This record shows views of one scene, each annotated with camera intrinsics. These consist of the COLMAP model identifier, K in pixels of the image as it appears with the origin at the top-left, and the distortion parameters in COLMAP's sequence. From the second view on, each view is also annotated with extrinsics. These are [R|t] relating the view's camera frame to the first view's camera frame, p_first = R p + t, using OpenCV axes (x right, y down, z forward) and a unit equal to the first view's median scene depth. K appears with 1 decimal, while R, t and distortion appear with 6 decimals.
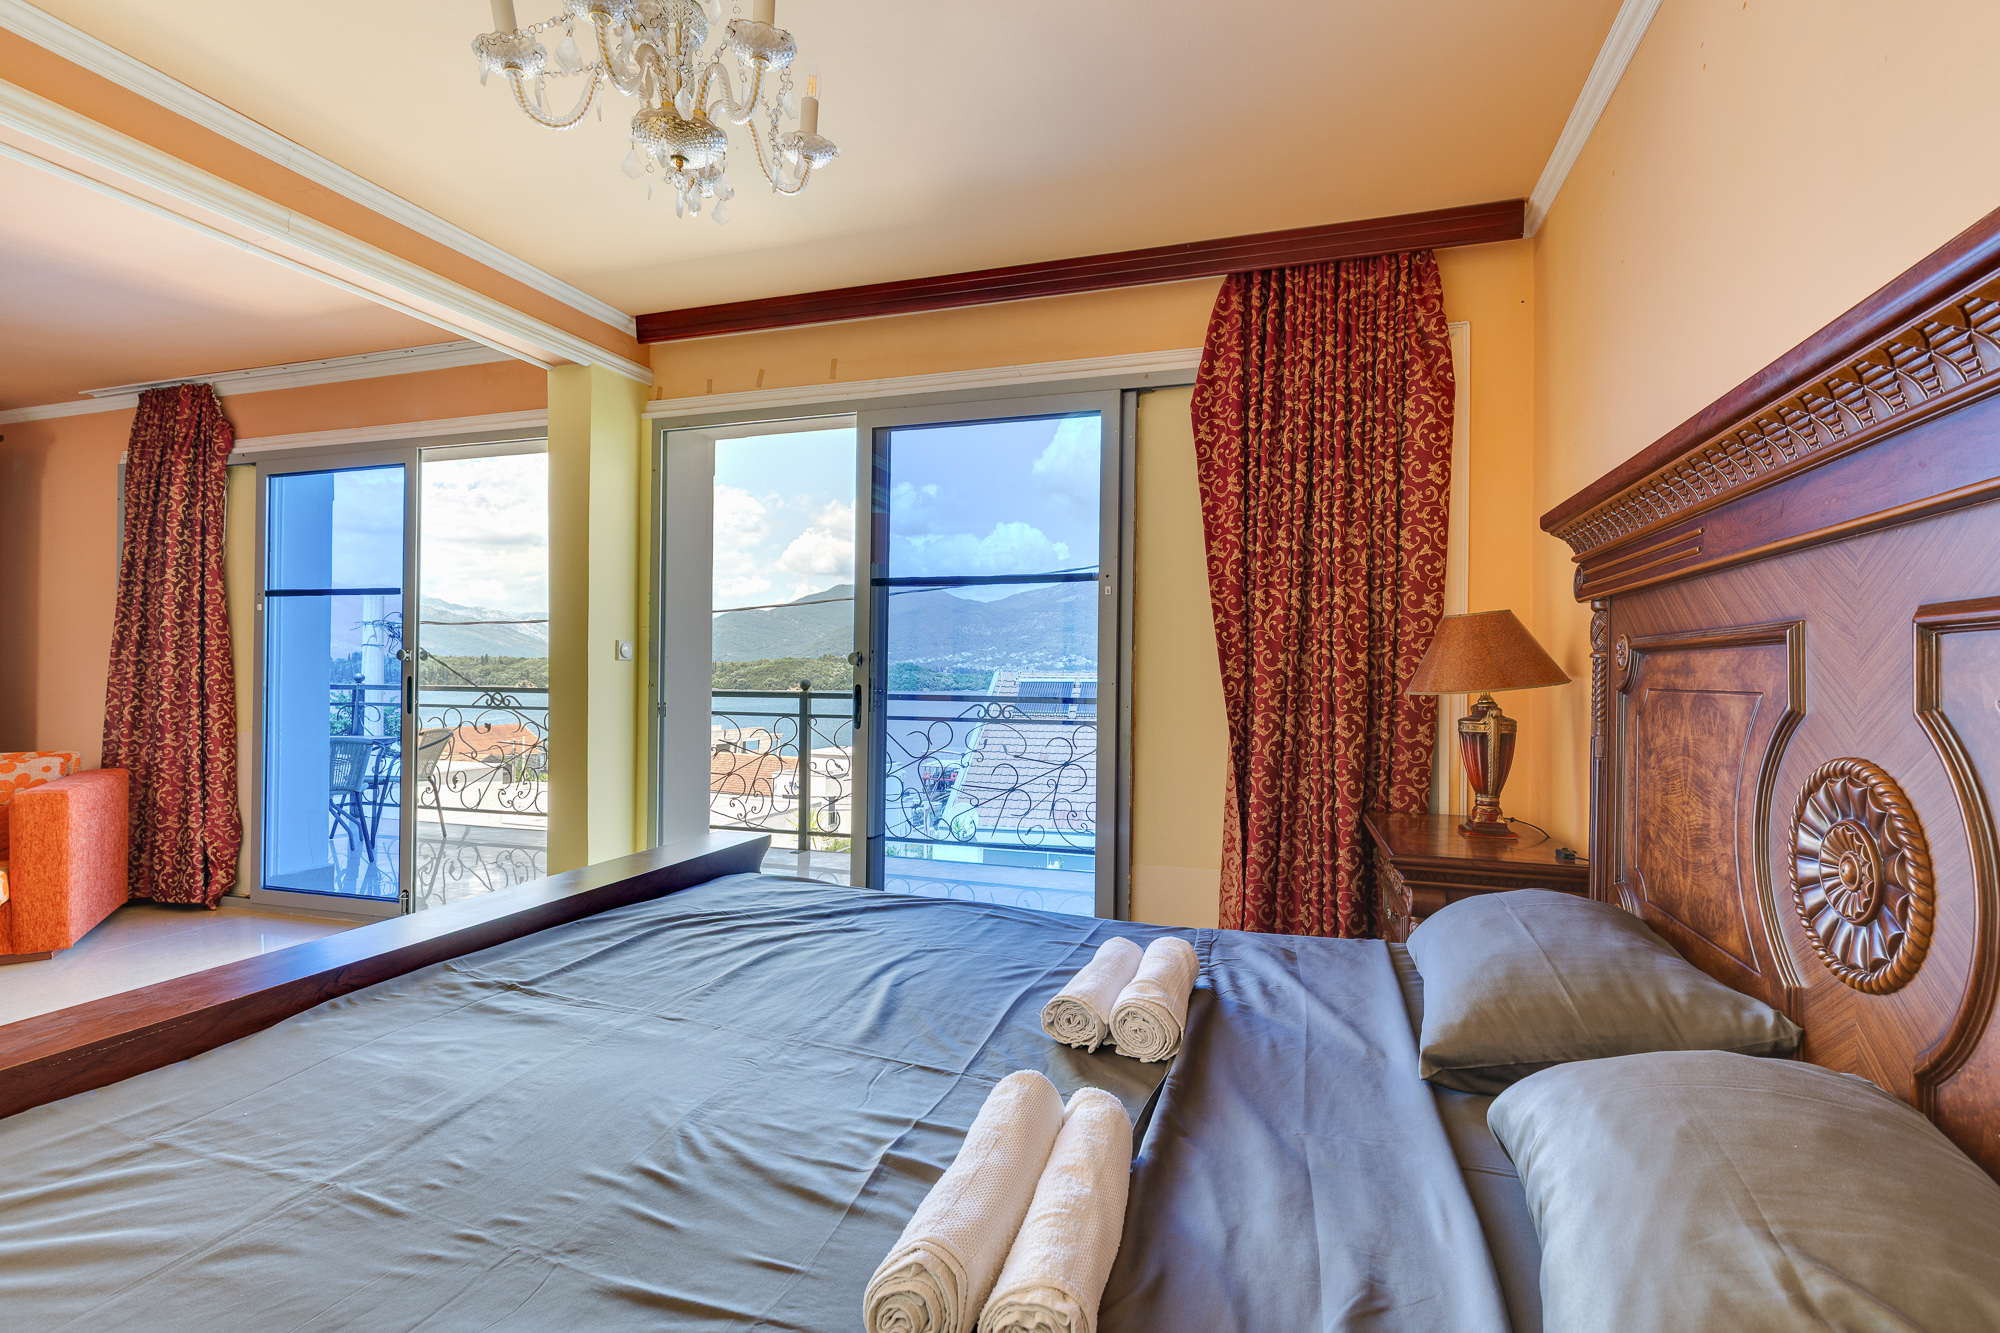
lens RADIAL K [[908.7, 0, 1005.5], [0, 908.7, 669.7], [0, 0, 1]] dist [0.001923, 0.000806]
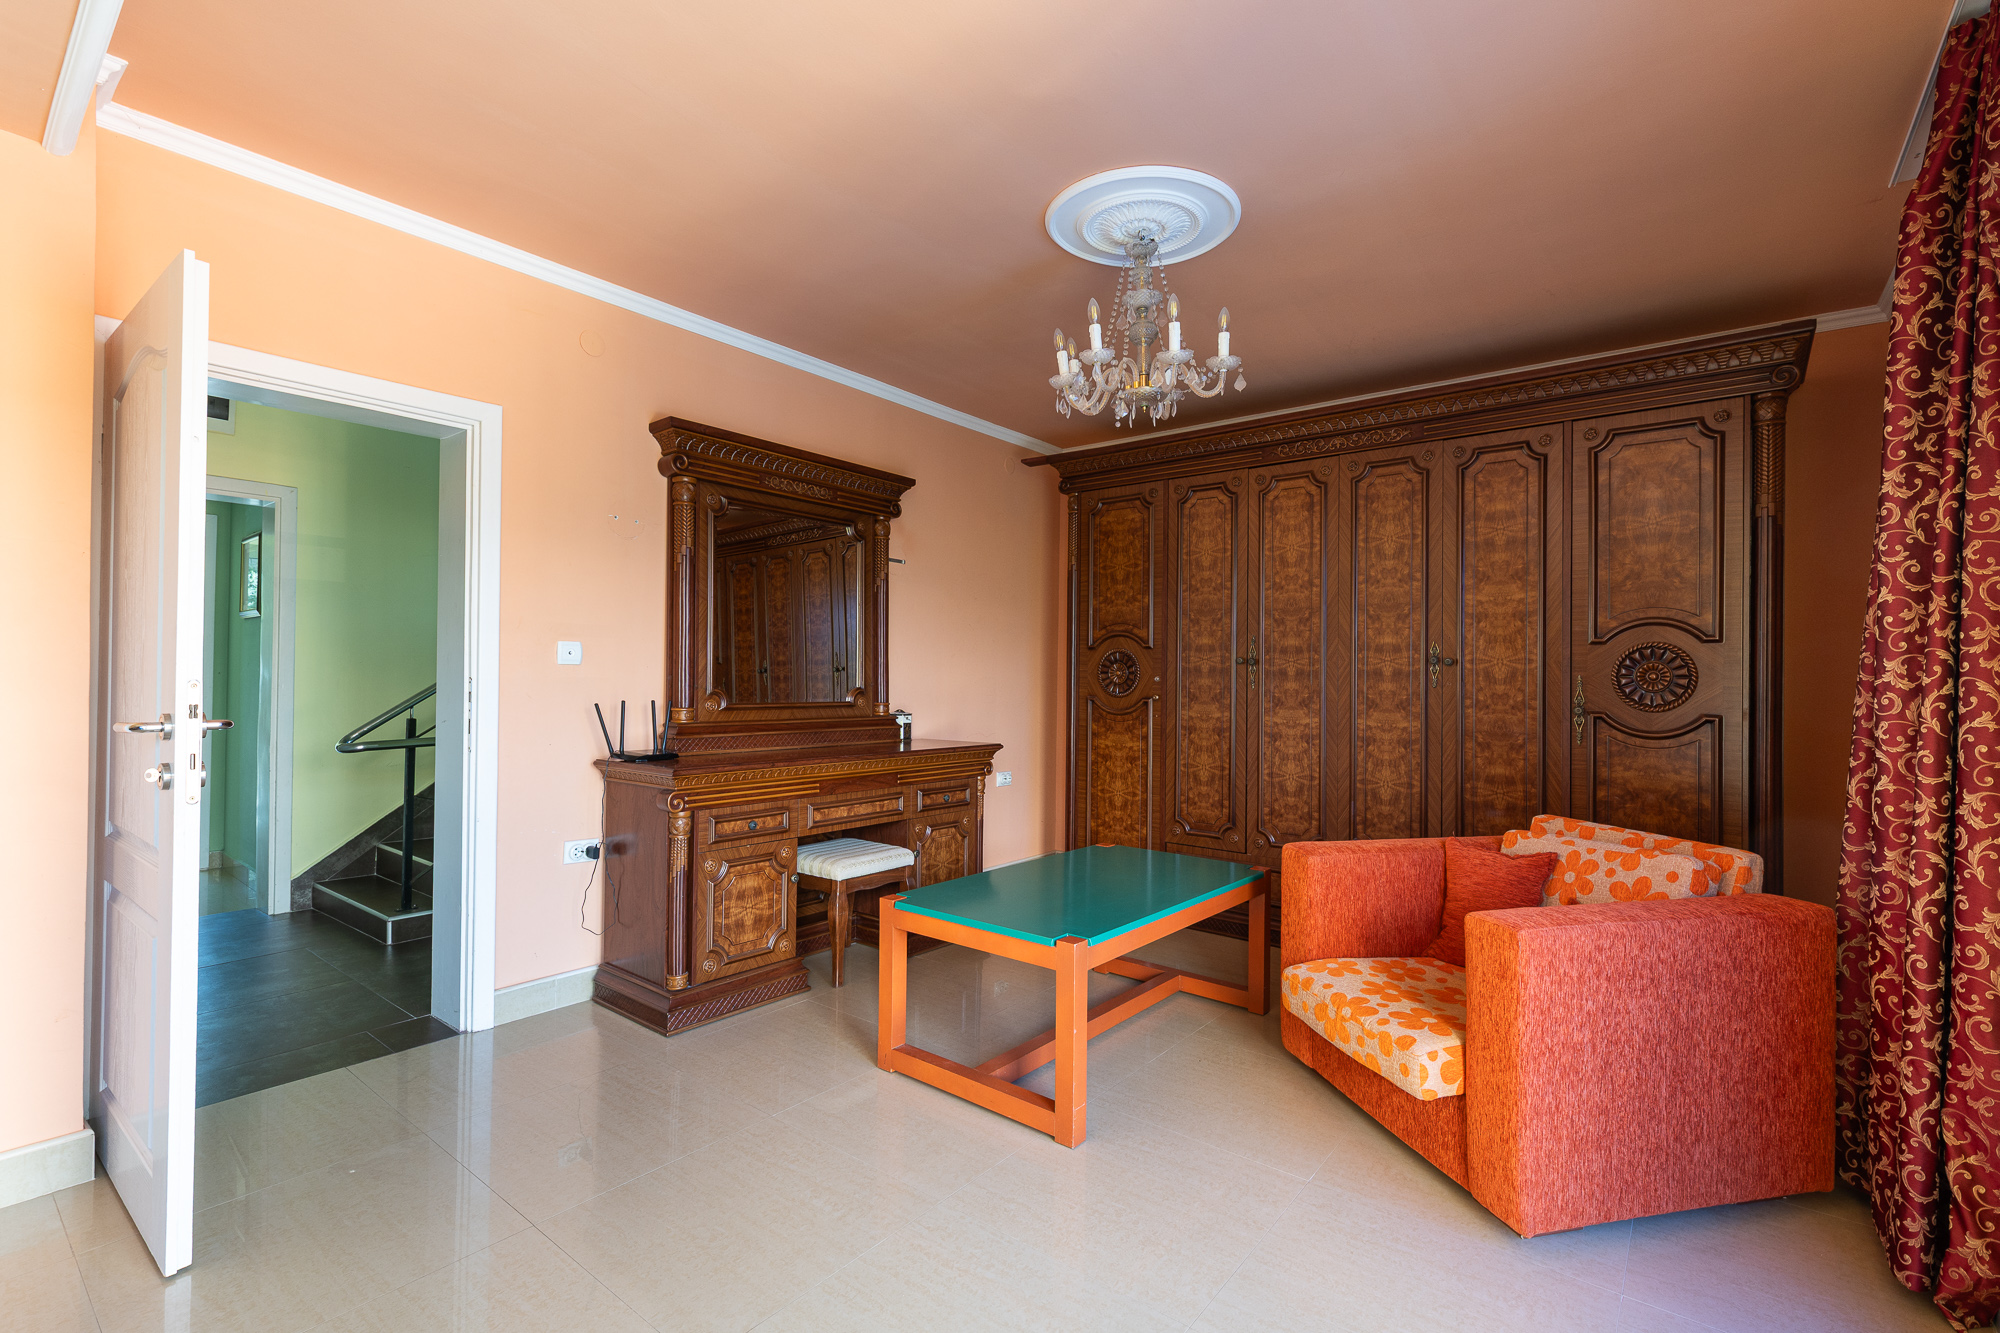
lens RADIAL K [[908.7, 0, 1000.3], [0, 908.7, 666.6], [0, 0, 1]] dist [0.001923, 0.000806]
pose [[-0.343653, -0.017412, -0.938935, -0.362128], [-0.009333, 0.999842, -0.015125, -0.006280], [0.939050, 0.003565, -0.343762, 0.745560]]
